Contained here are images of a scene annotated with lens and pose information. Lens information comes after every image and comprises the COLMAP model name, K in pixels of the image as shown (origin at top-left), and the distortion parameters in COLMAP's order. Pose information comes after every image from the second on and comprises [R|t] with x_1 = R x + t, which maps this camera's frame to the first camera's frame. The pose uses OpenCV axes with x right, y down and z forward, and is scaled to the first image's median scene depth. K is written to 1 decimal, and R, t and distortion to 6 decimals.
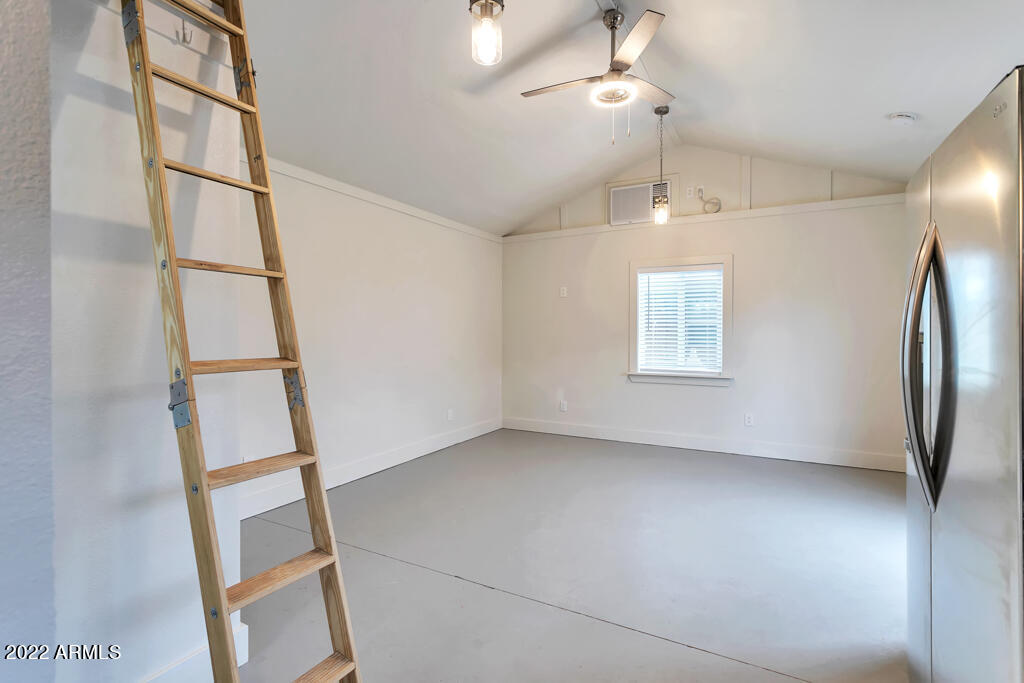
lens RADIAL K [[482.8, 0, 512.6], [0, 482.8, 337.6], [0, 0, 1]] dist [0.005447, 0.003130]
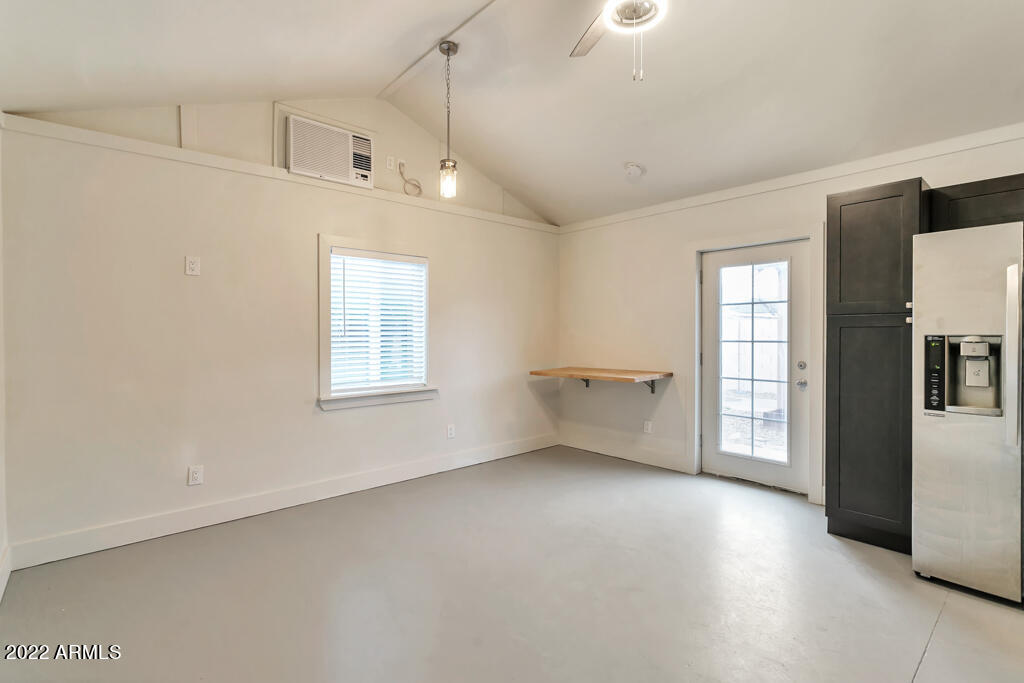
lens RADIAL K [[482.8, 0, 508.1], [0, 482.8, 339.6], [0, 0, 1]] dist [0.005447, 0.003130]
pose [[0.352928, -0.015836, 0.935516, -0.314892], [0.011110, 0.999857, 0.012734, -0.015517], [-0.935584, 0.005899, 0.353054, 0.535724]]
